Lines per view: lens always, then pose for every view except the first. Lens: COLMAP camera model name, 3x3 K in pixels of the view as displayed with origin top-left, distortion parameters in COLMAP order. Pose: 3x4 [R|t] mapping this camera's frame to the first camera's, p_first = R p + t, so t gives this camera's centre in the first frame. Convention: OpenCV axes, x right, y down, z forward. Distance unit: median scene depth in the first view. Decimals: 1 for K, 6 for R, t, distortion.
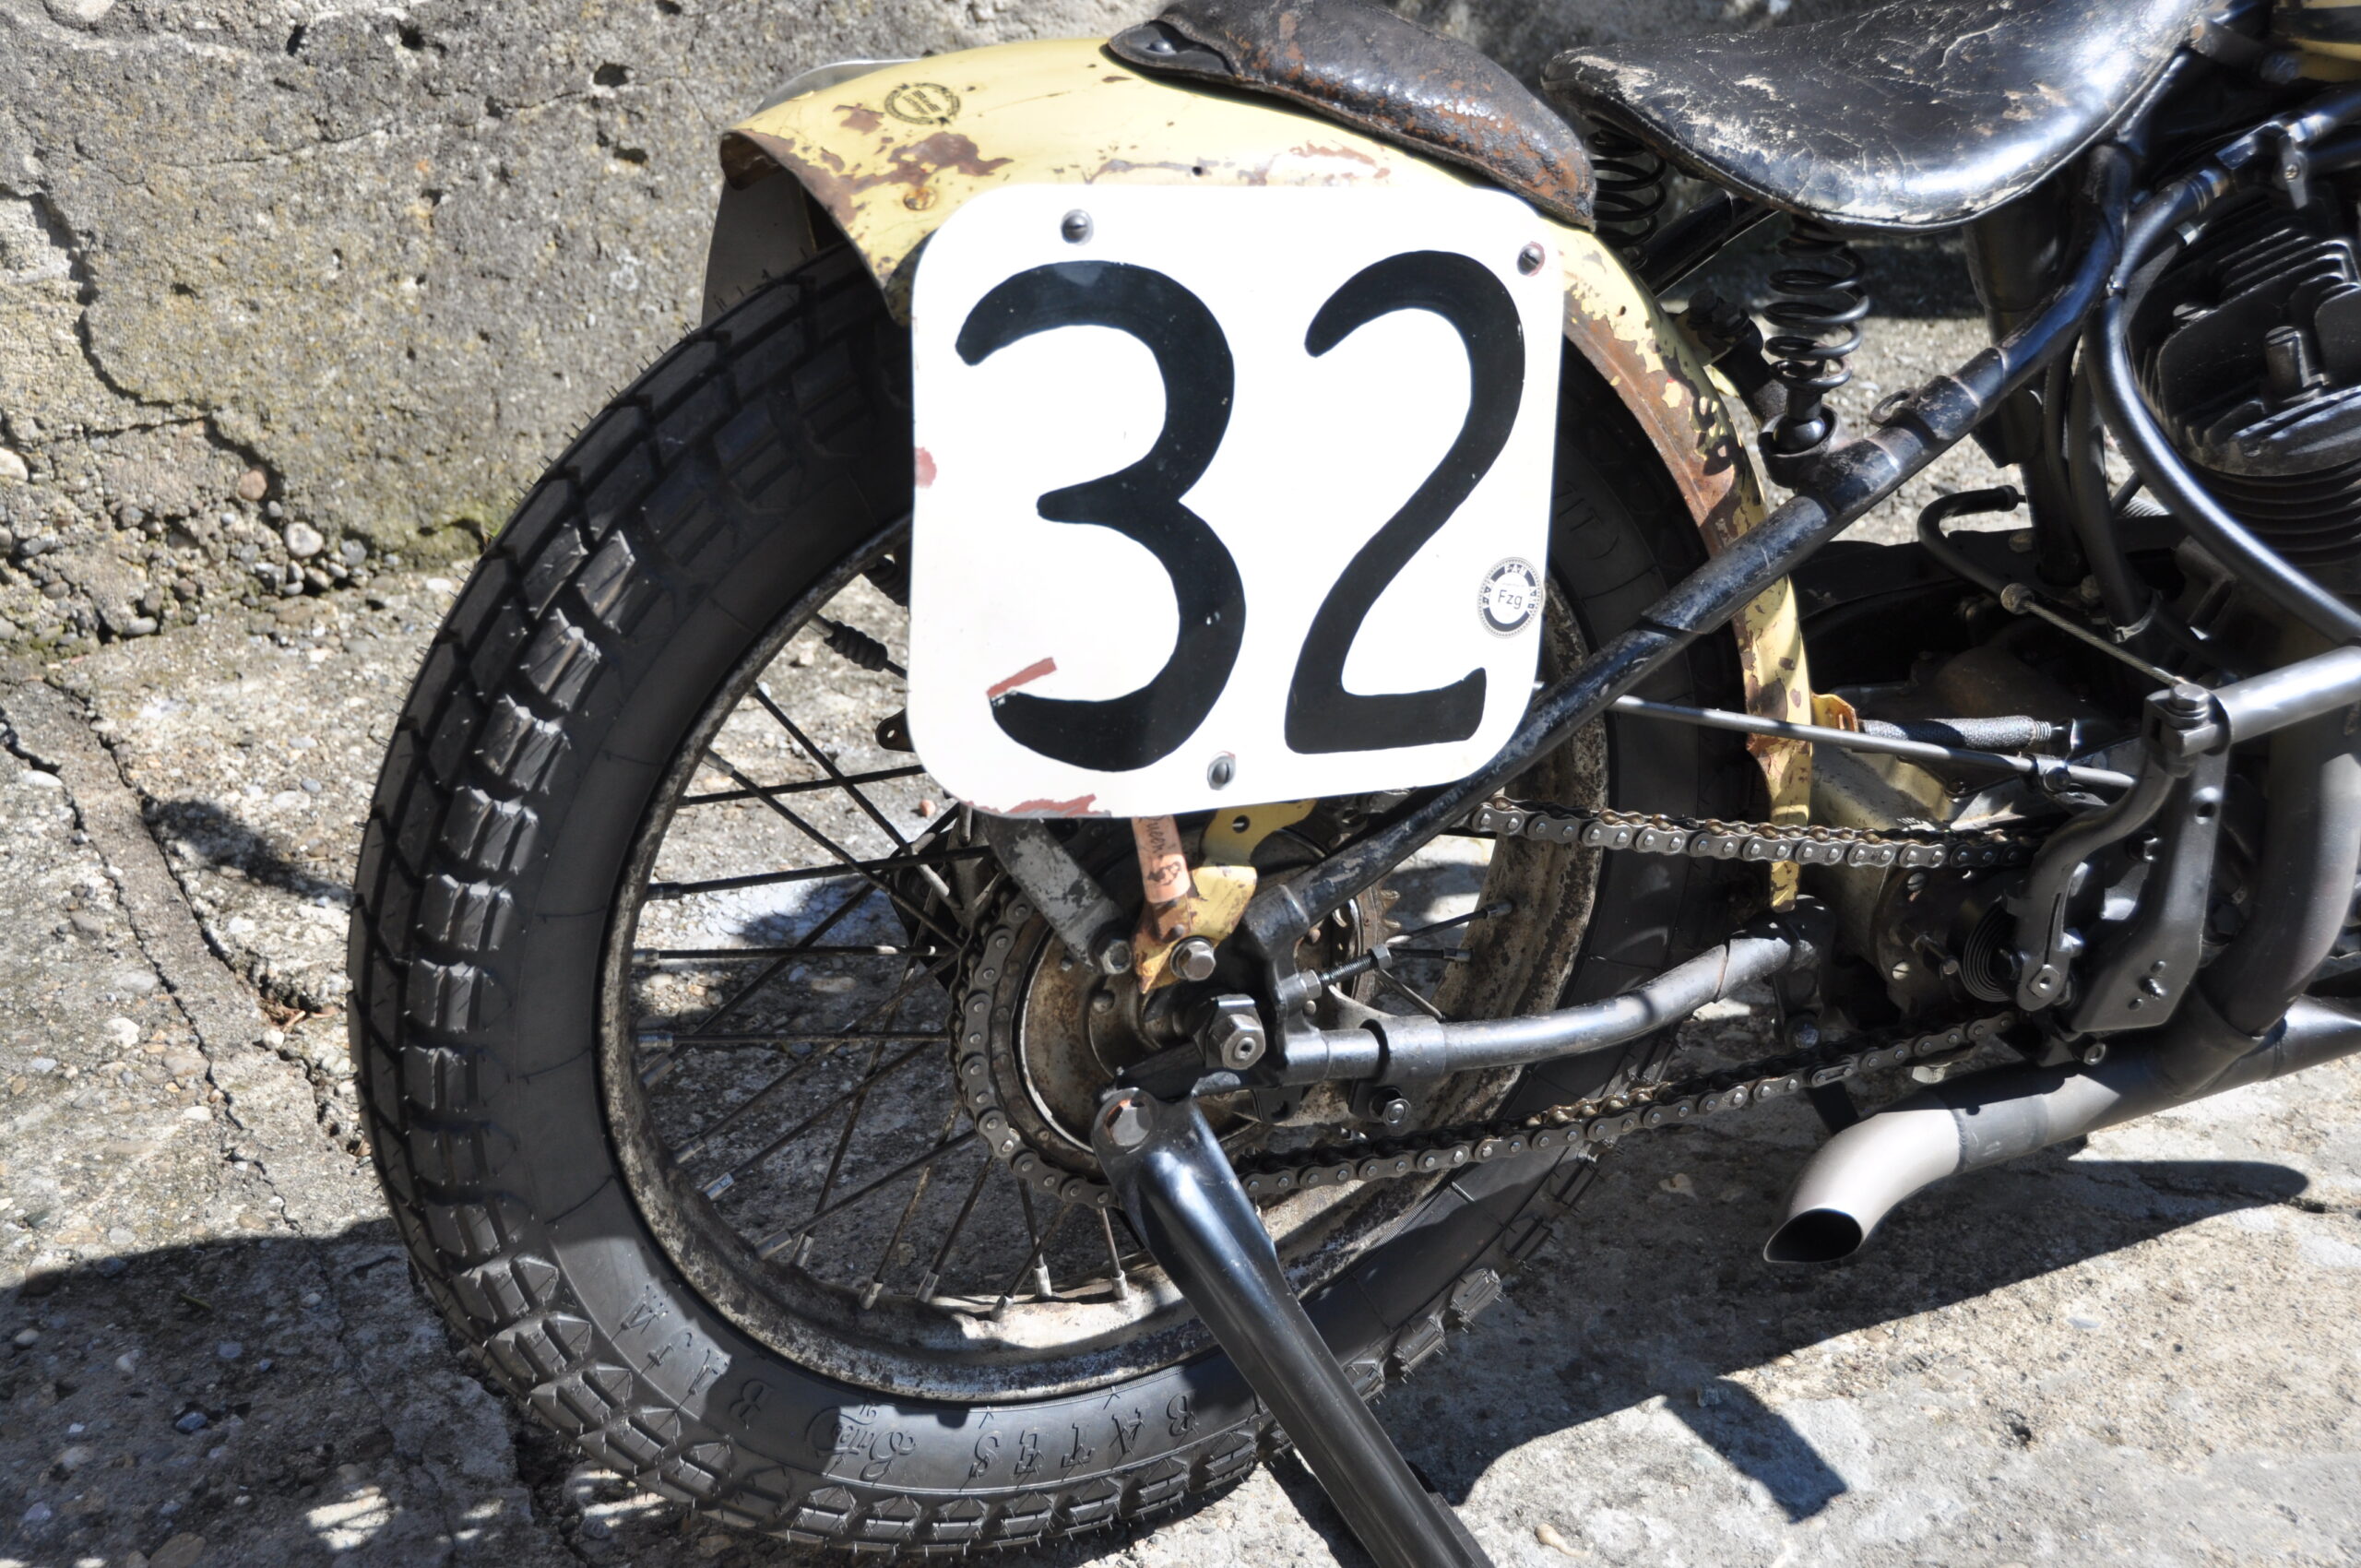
lens RADIAL K [[3769.5, 0, 1151.9], [0, 3769.5, 798.3], [0, 0, 1]] dist [0.224793, 0.000000]
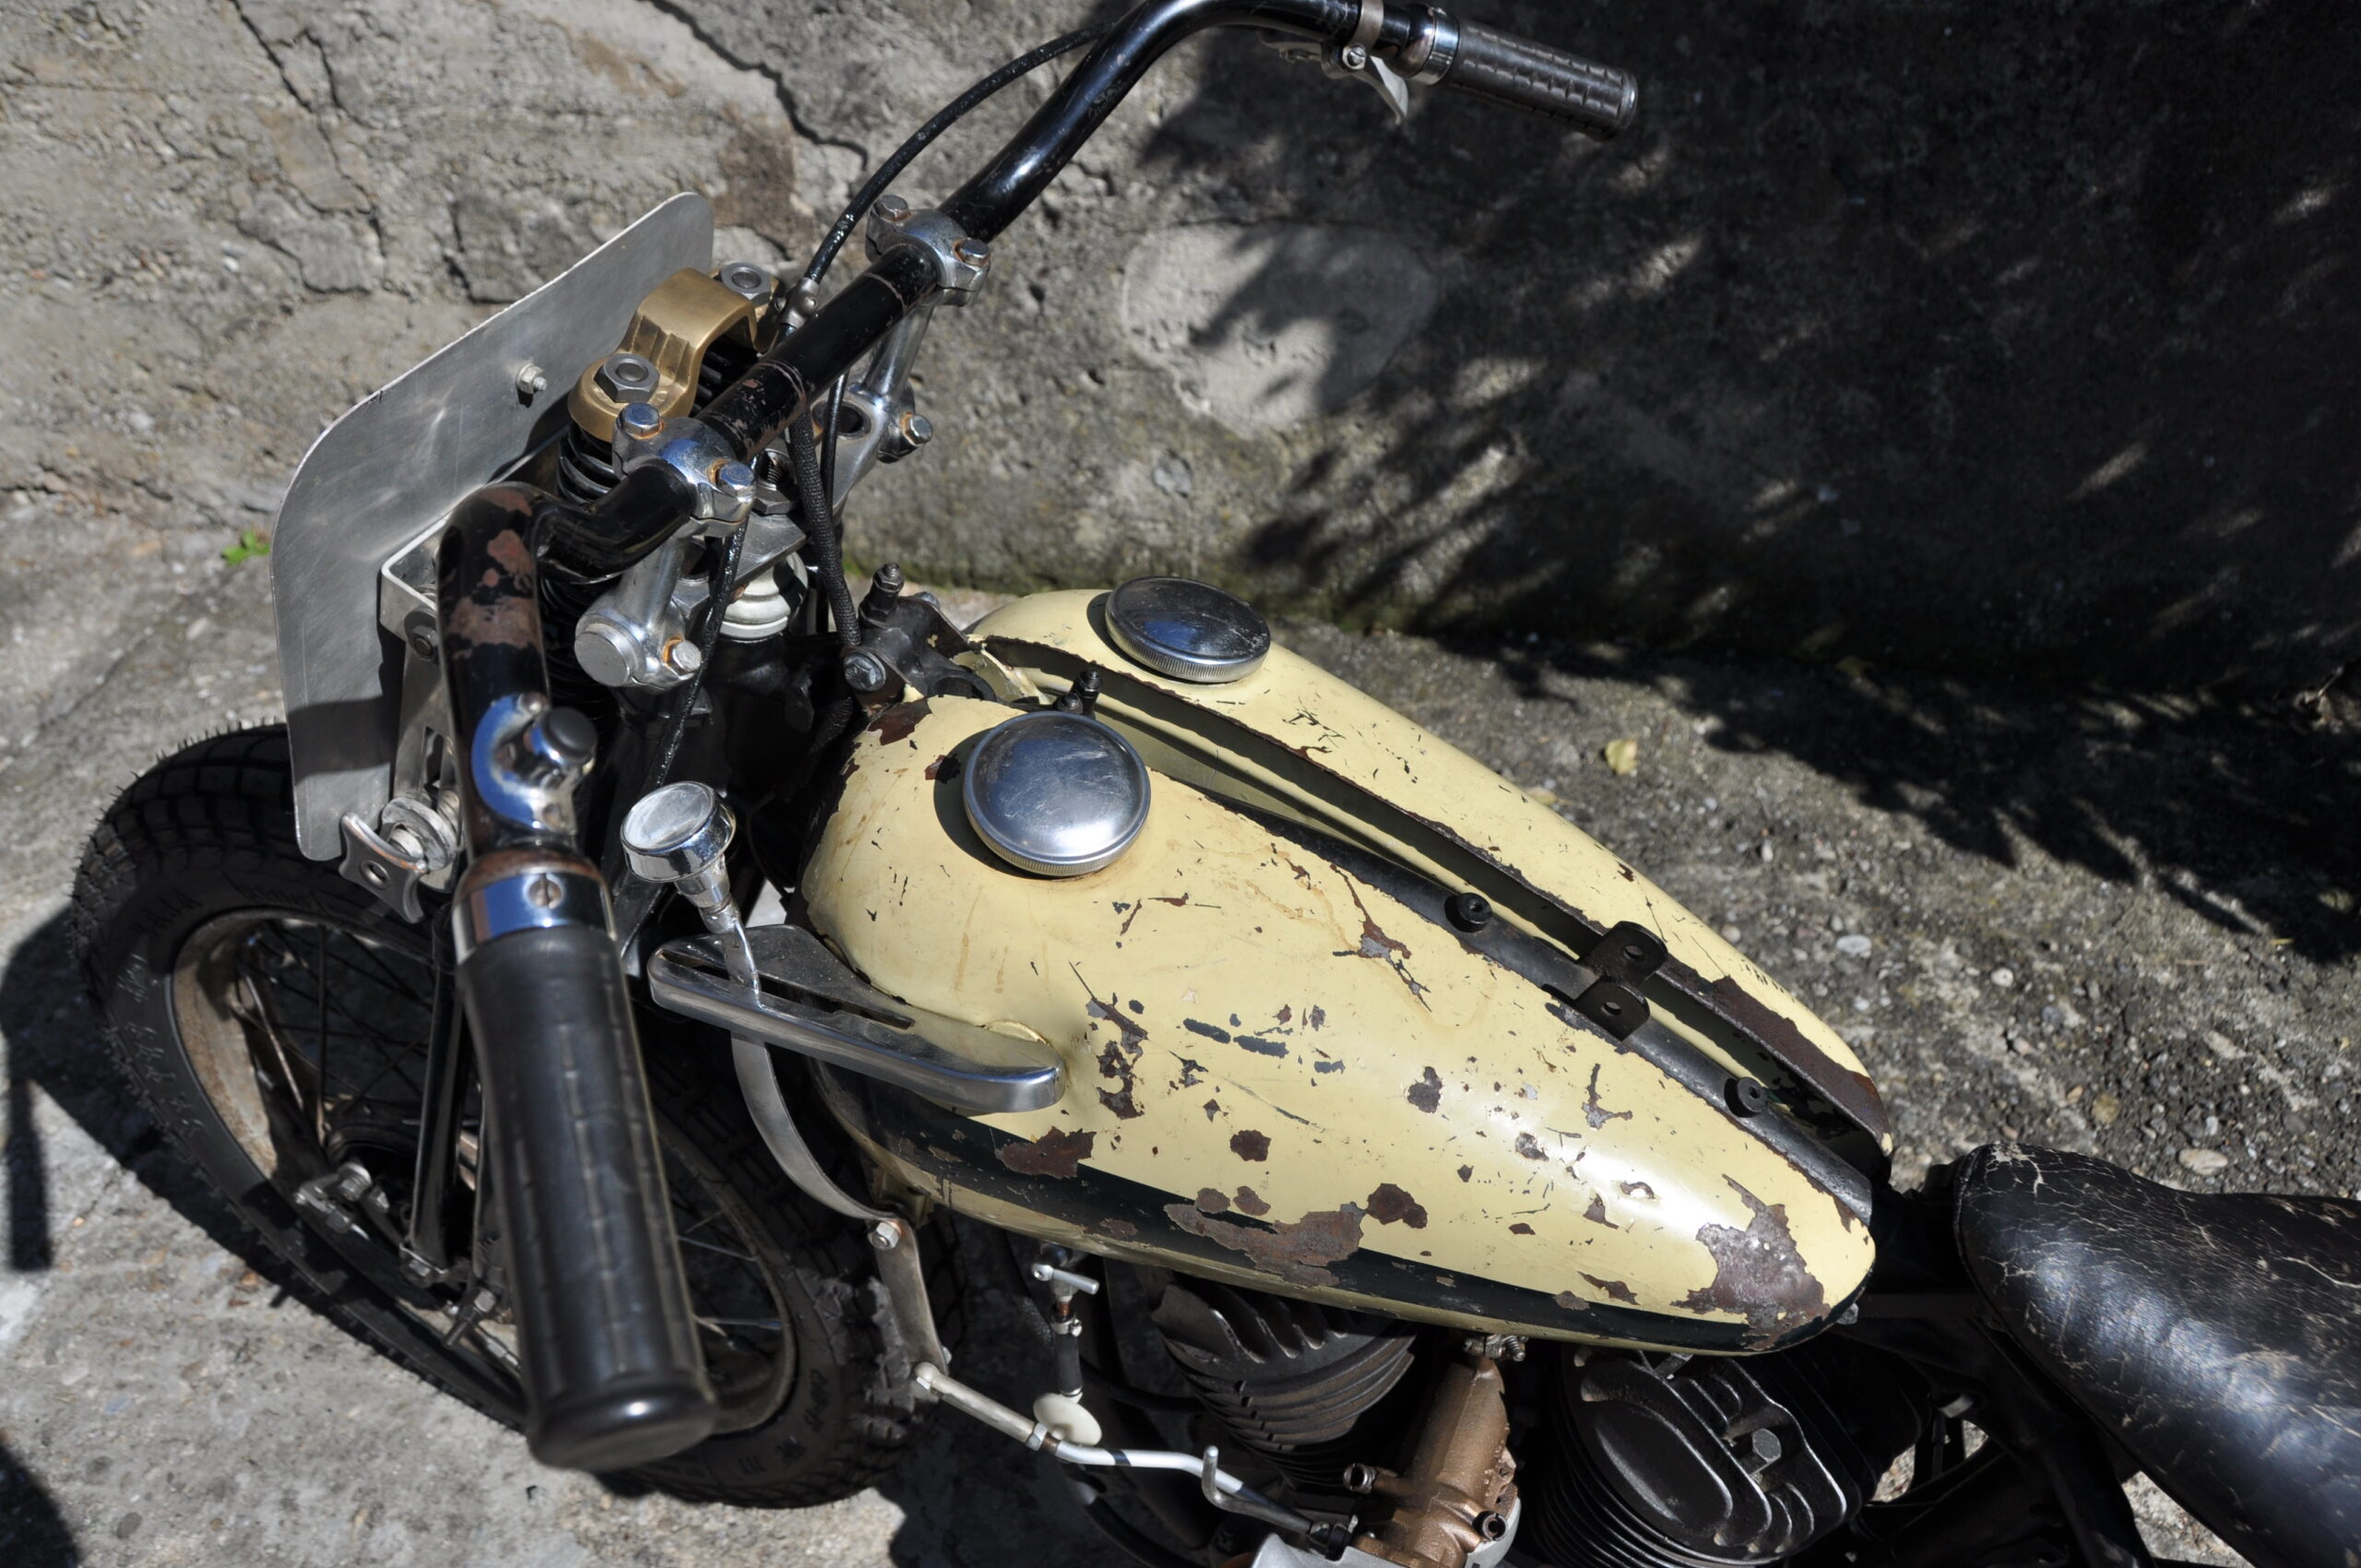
lens RADIAL K [[1889.5, 0, 1159.4], [0, 1889.5, 777.0], [0, 0, 1]] dist [-0.160180, 0.133971]
pose [[0.751398, 0.406140, -0.520050, 0.643727], [-0.298395, 0.912088, 0.281169, -0.410682], [0.588525, -0.056089, 0.806531, 0.634948]]
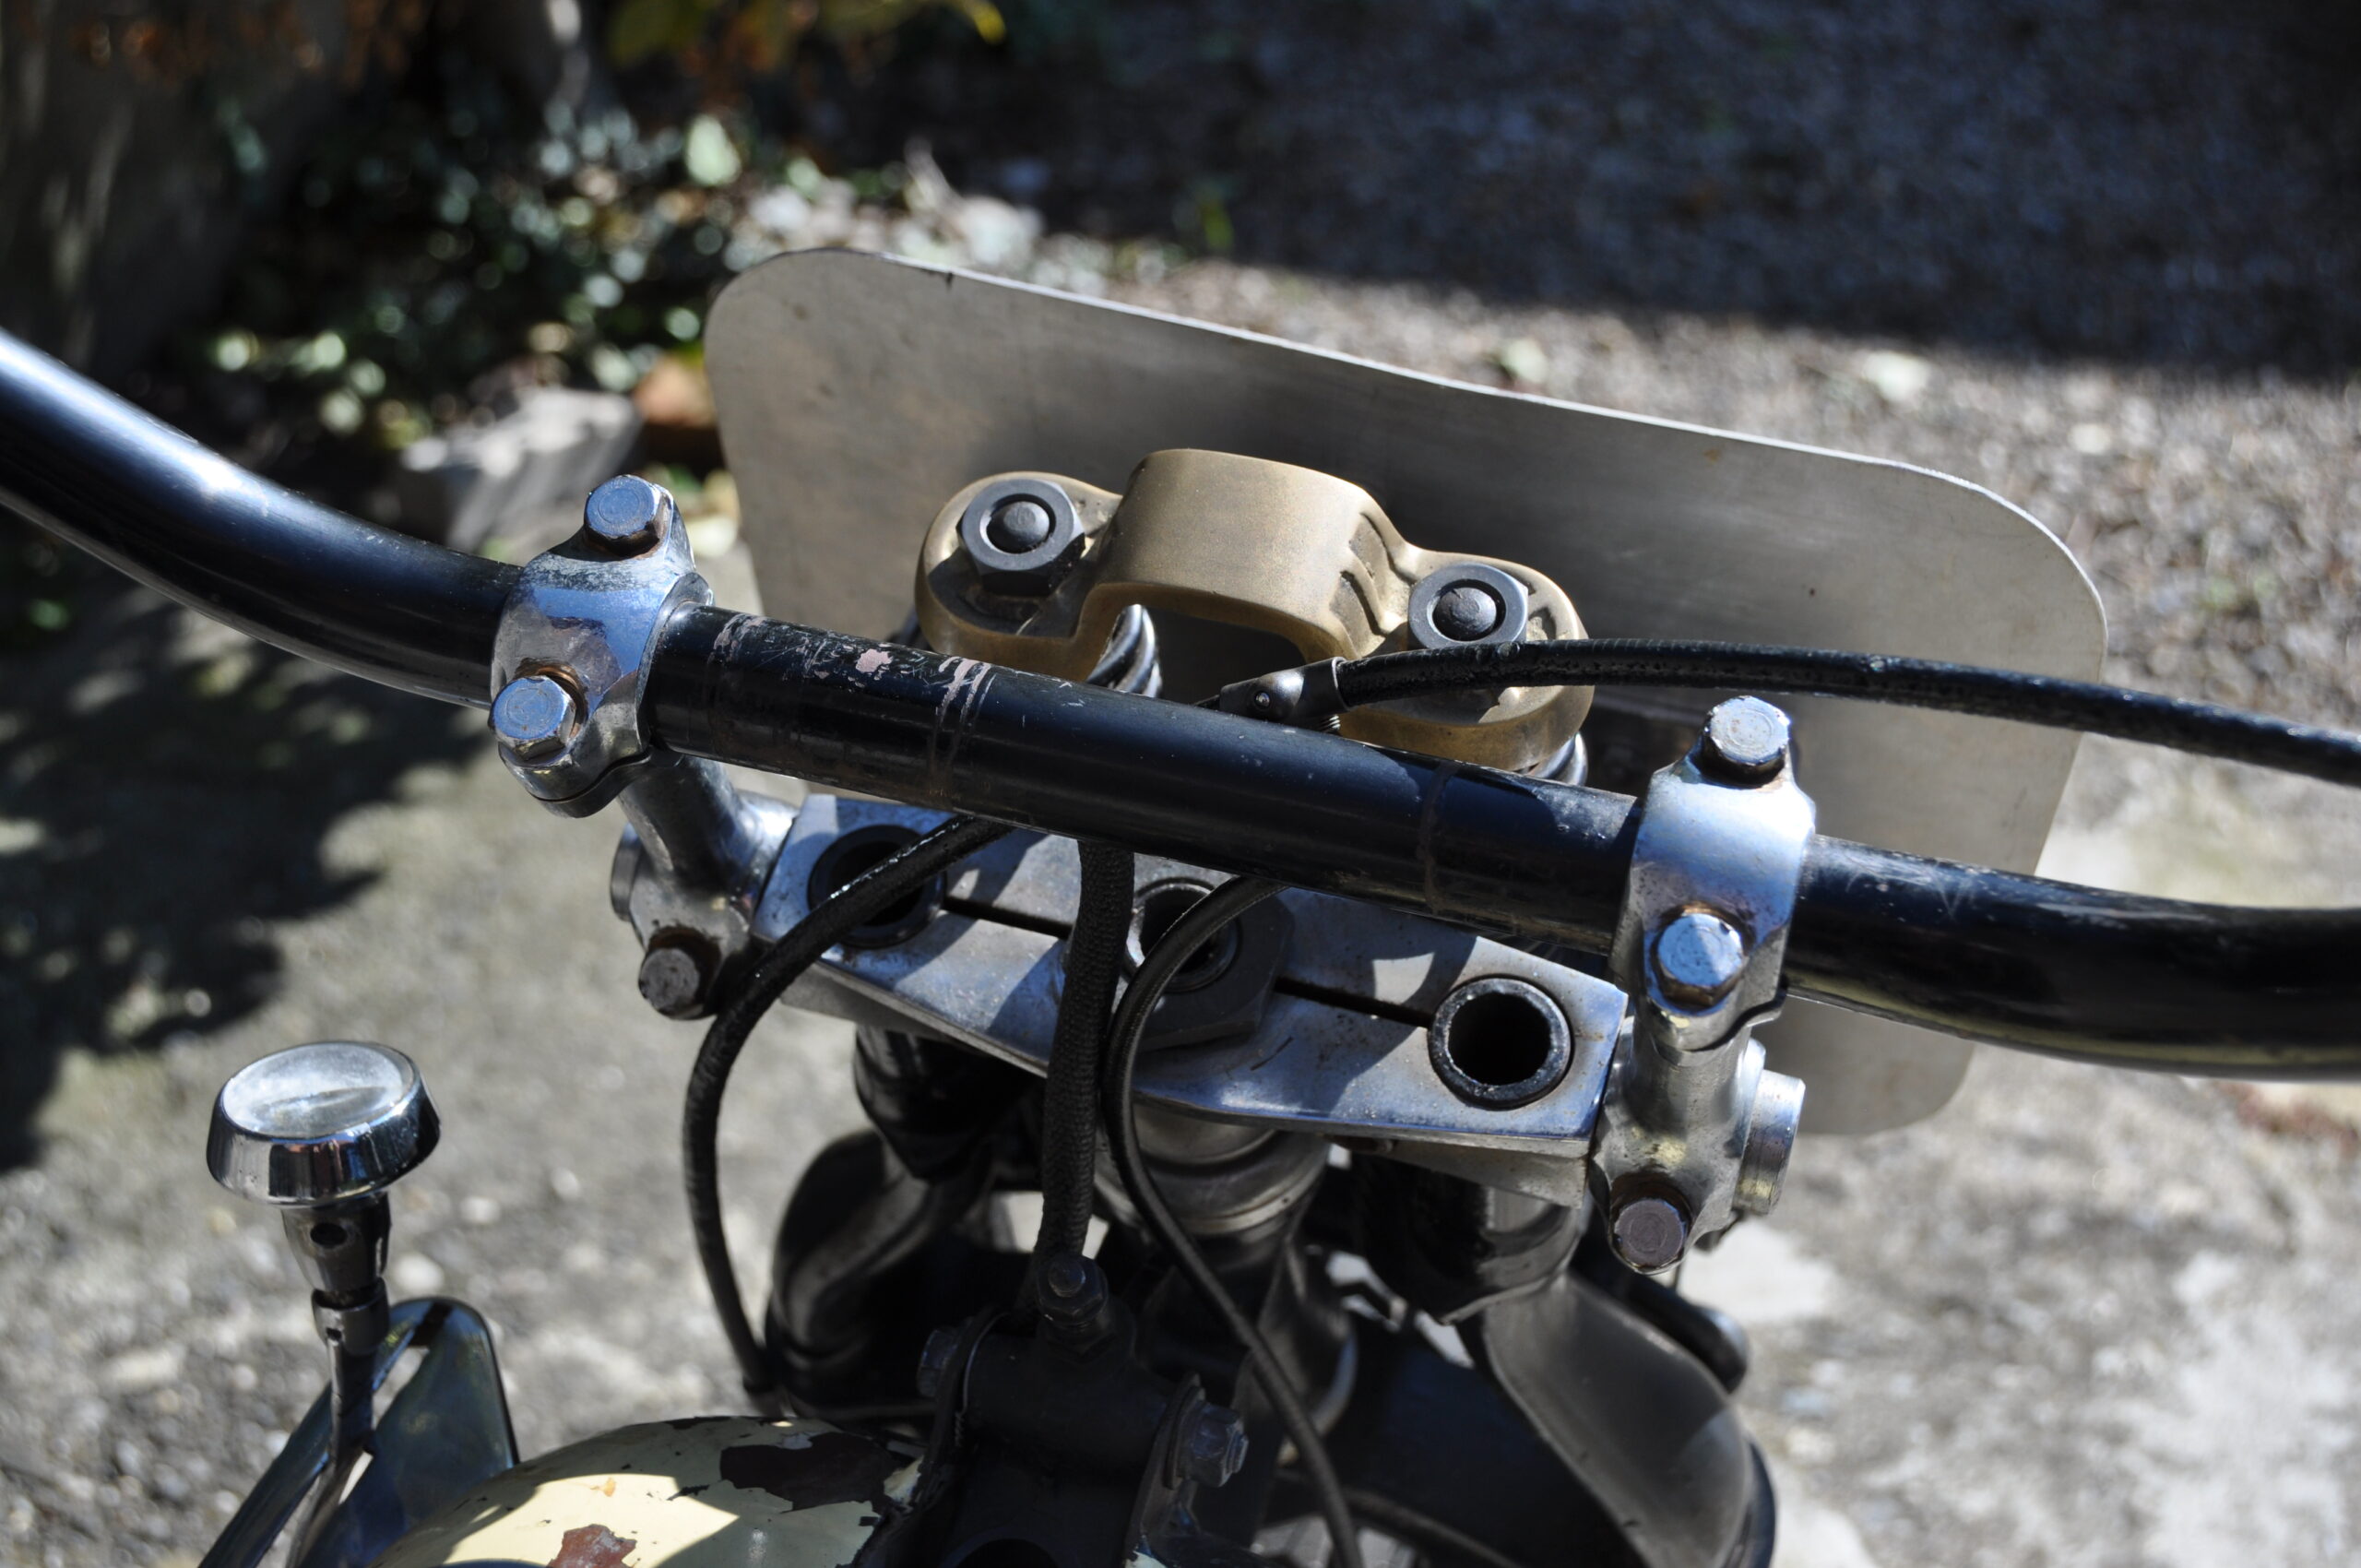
lens RADIAL K [[3007.4, 0, 1132.7], [0, 3007.4, 795.4], [0, 0, 1]] dist [0.139670, 0.000000]
pose [[0.705047, -0.371735, 0.603922, 0.339308], [0.295950, 0.928133, 0.225793, -0.468491], [-0.644455, 0.019536, 0.764392, 0.792741]]
